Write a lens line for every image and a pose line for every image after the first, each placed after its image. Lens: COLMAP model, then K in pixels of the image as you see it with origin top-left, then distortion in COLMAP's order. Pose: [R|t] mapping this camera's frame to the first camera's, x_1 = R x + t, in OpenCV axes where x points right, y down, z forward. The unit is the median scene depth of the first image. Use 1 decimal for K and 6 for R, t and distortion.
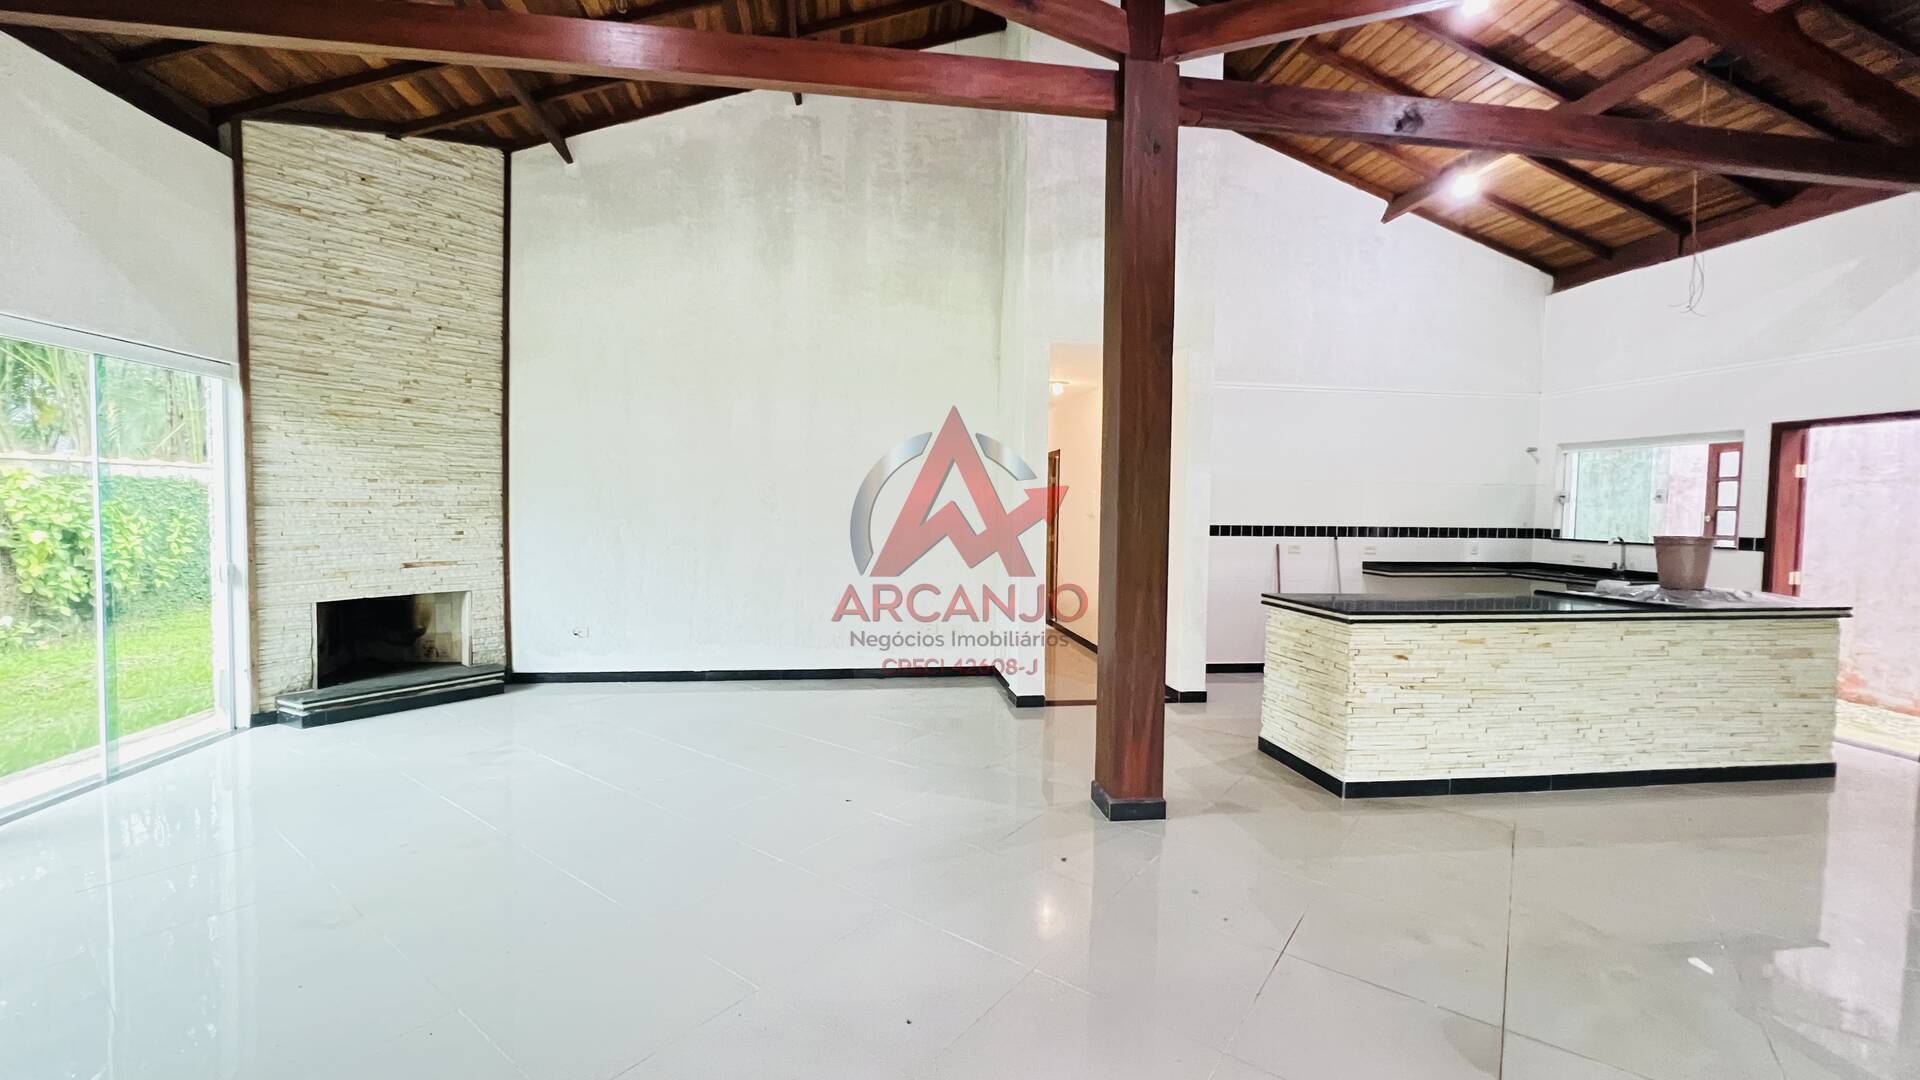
lens RADIAL K [[767.4, 0, 951.9], [0, 767.4, 540.2], [0, 0, 1]] dist [-0.004613, 0.001112]
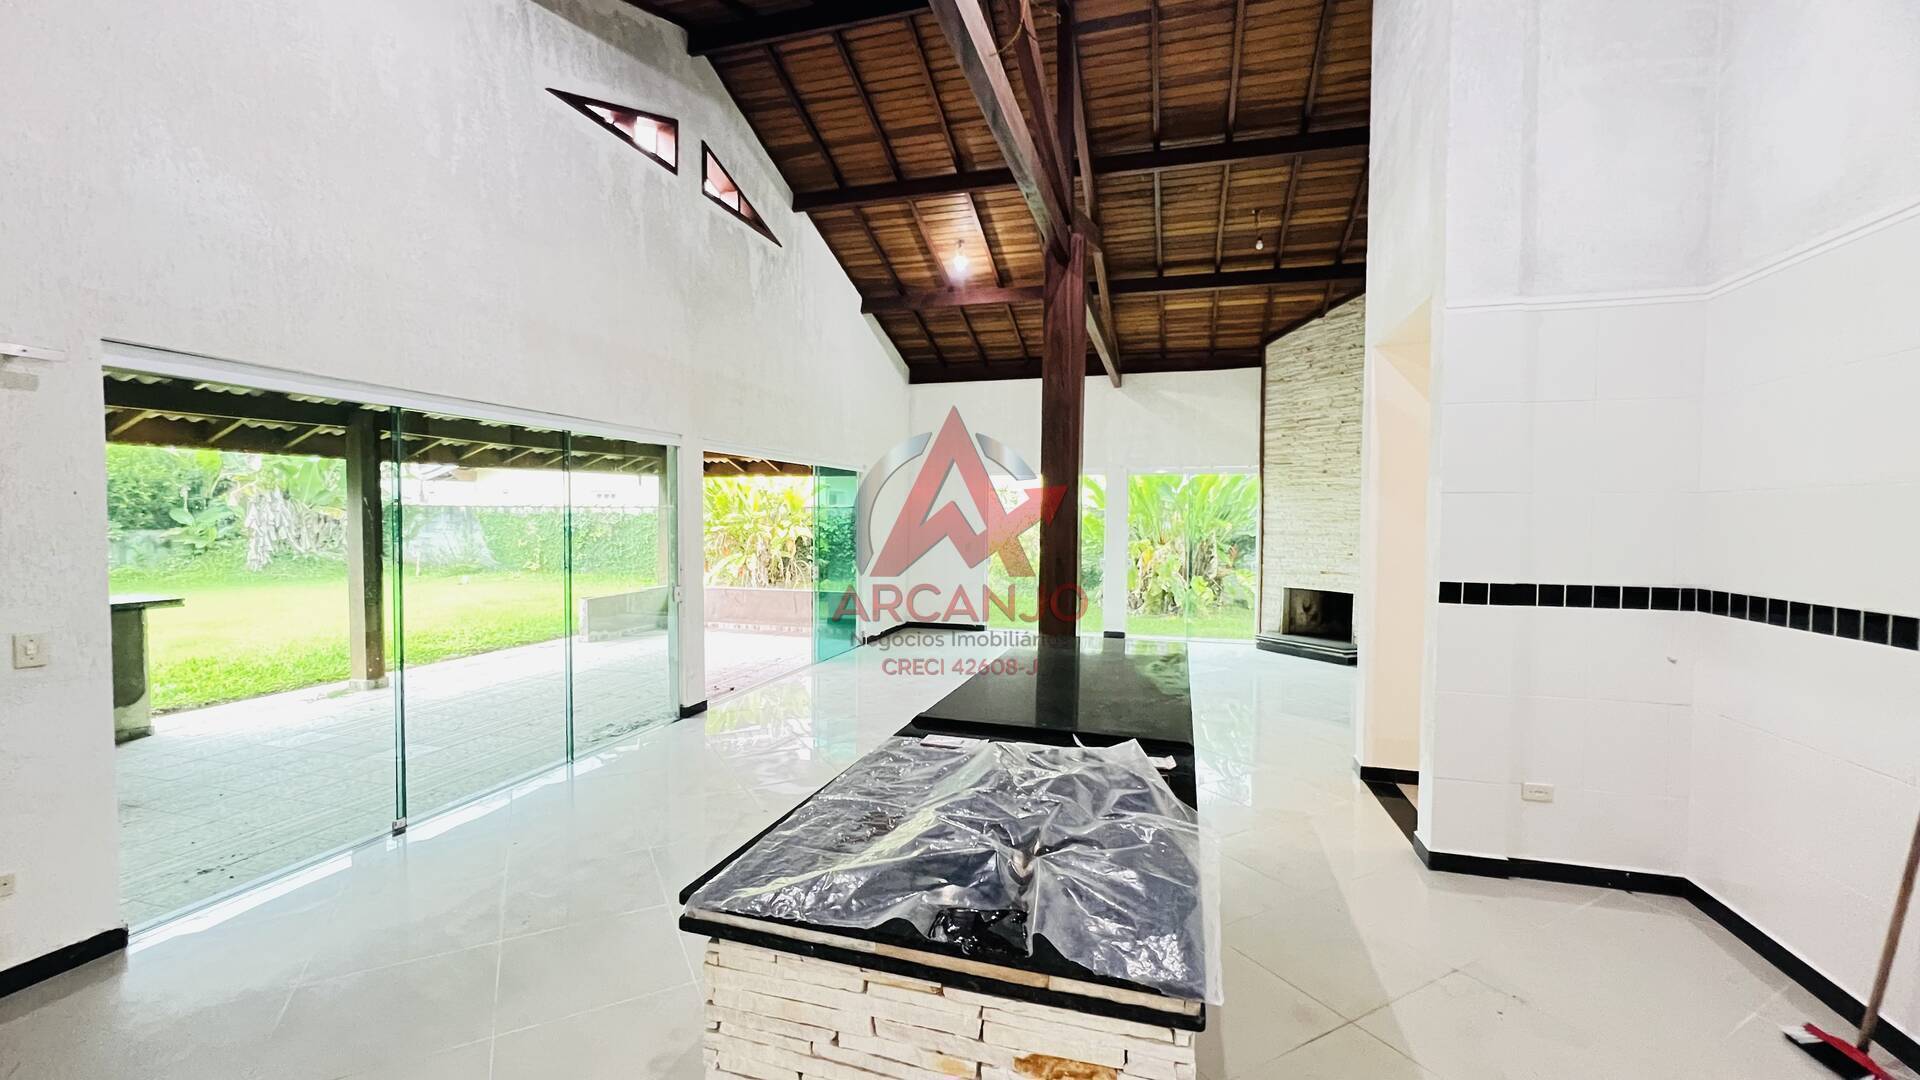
lens RADIAL K [[767.4, 0, 952.0], [0, 767.4, 534.8], [0, 0, 1]] dist [-0.004613, 0.001112]
pose [[-0.414018, 0.004221, -0.910259, 1.131067], [-0.057243, 0.997889, 0.030663, -0.053359], [0.908467, 0.064801, -0.412903, 0.979303]]
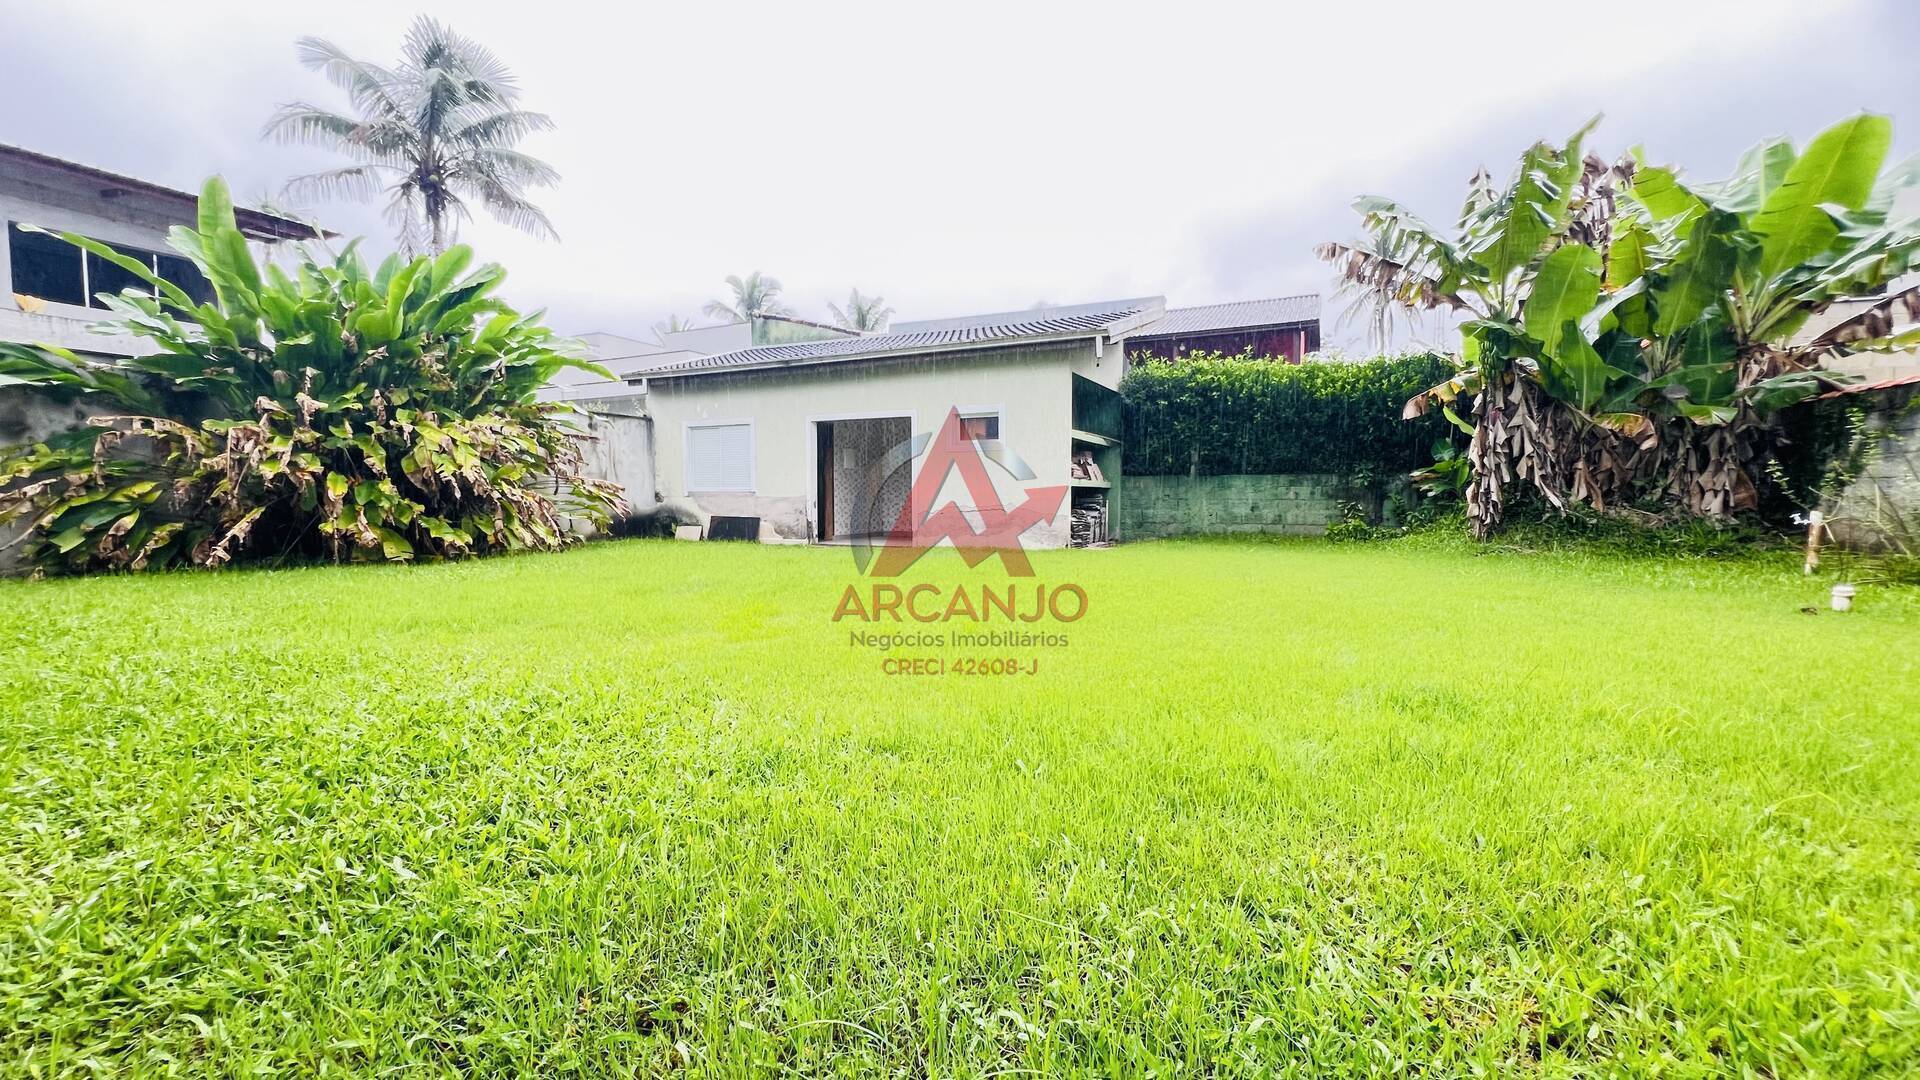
lens RADIAL K [[767.4, 0, 965.4], [0, 767.4, 542.6], [0, 0, 1]] dist [-0.004613, 0.001112]
pose [[-0.834710, -0.047980, 0.548596, -0.506590], [0.013581, 0.994101, 0.107608, 0.157778], [-0.550523, 0.097272, -0.829134, -0.765204]]
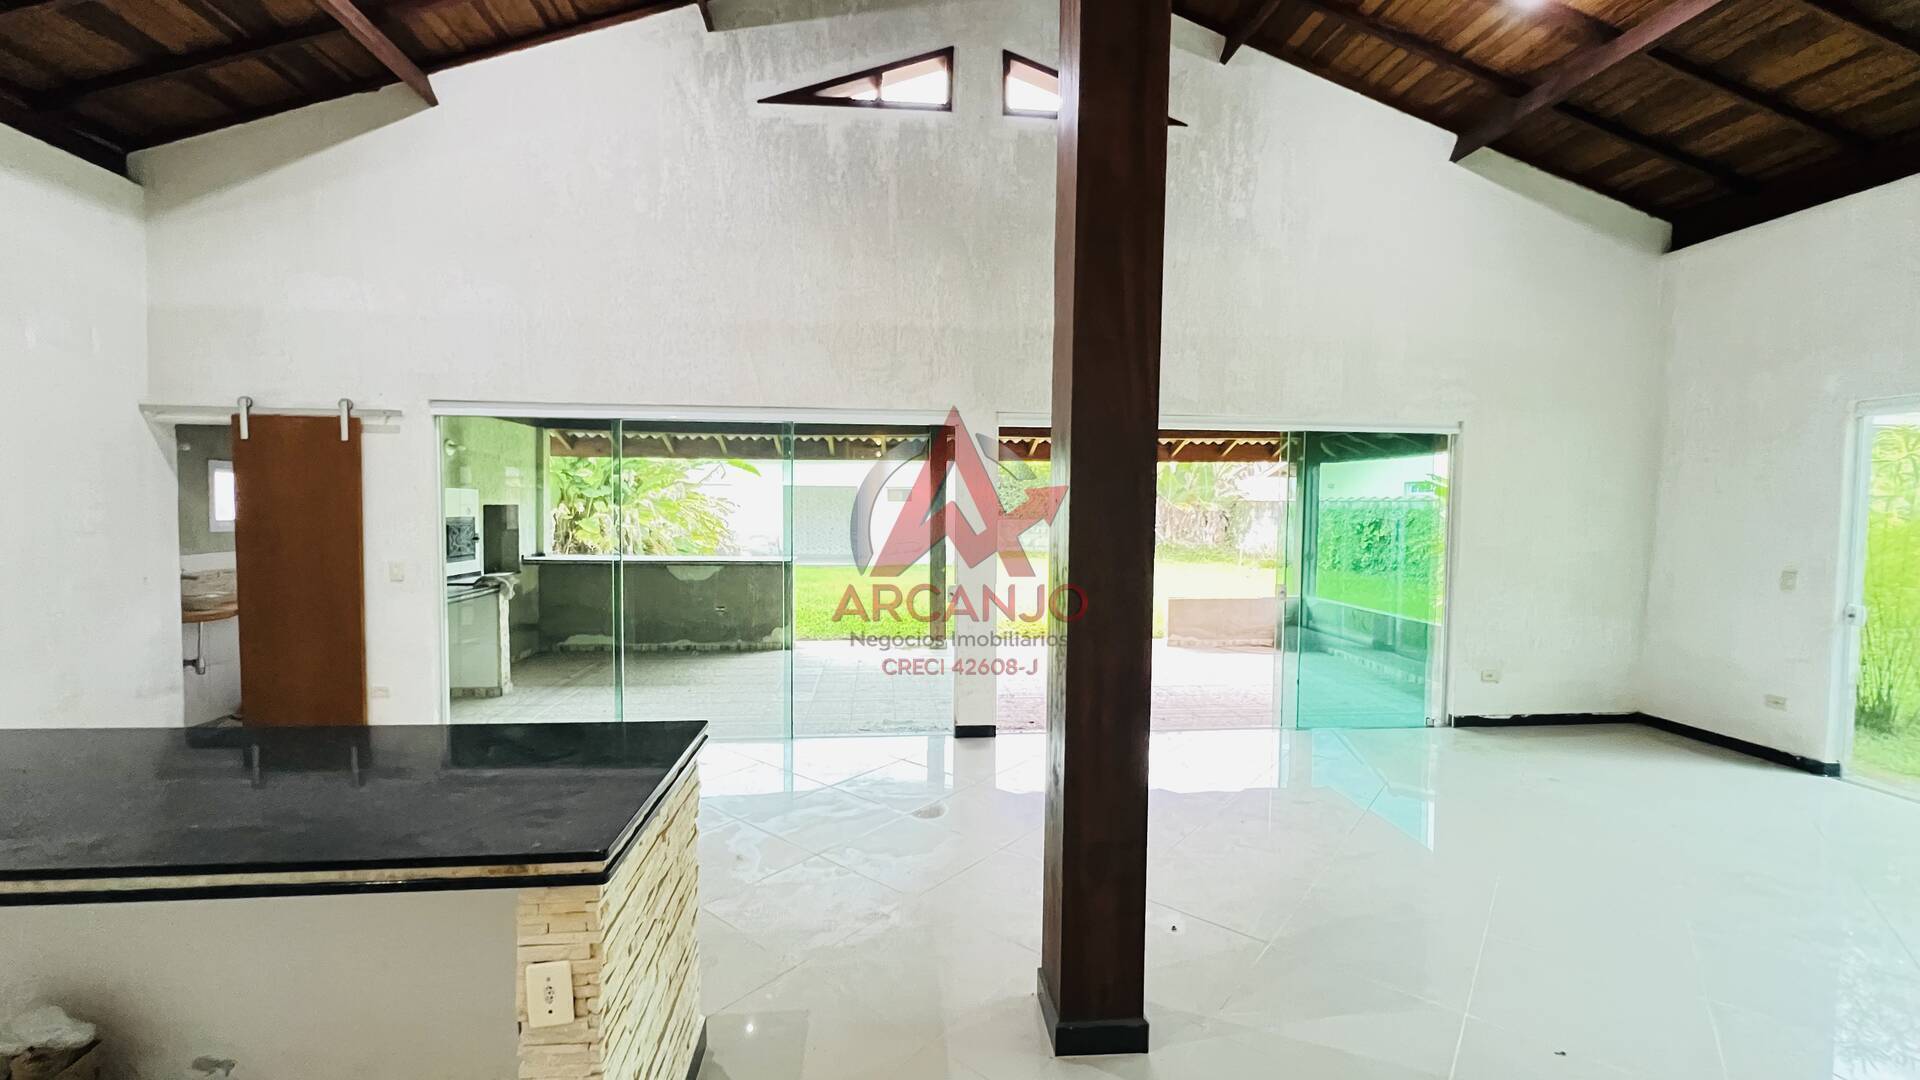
lens RADIAL K [[767.4, 0, 954.8], [0, 767.4, 538.4], [0, 0, 1]] dist [-0.004613, 0.001112]
pose [[-0.998641, -0.027094, 0.044516, 0.225618], [-0.022902, 0.995483, 0.092134, -0.071457], [-0.046811, 0.090990, -0.994751, 1.129998]]
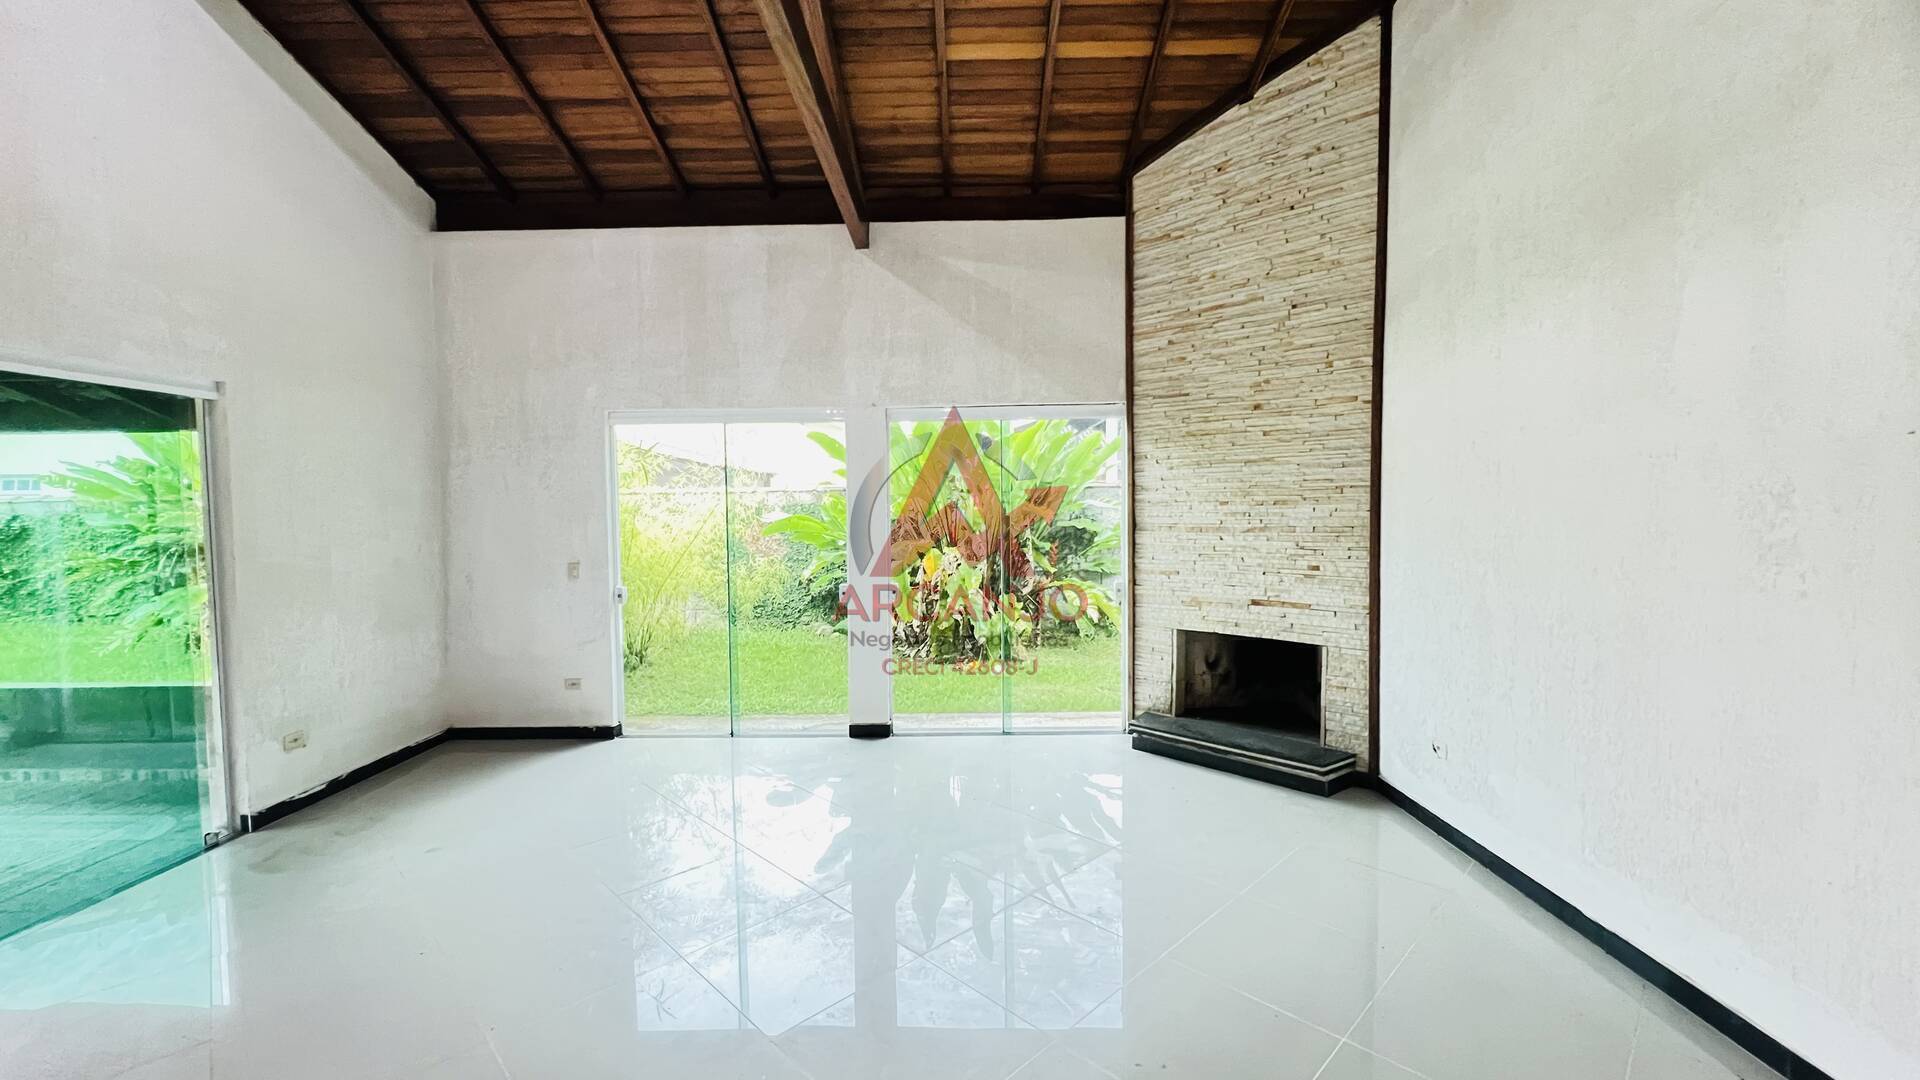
lens RADIAL K [[767.4, 0, 951.5], [0, 767.4, 536.9], [0, 0, 1]] dist [-0.004613, 0.001112]
pose [[-0.156879, 0.029369, -0.987181, 0.177464], [-0.037704, 0.998651, 0.035702, -0.058227], [0.986898, 0.042822, -0.155560, 0.821183]]
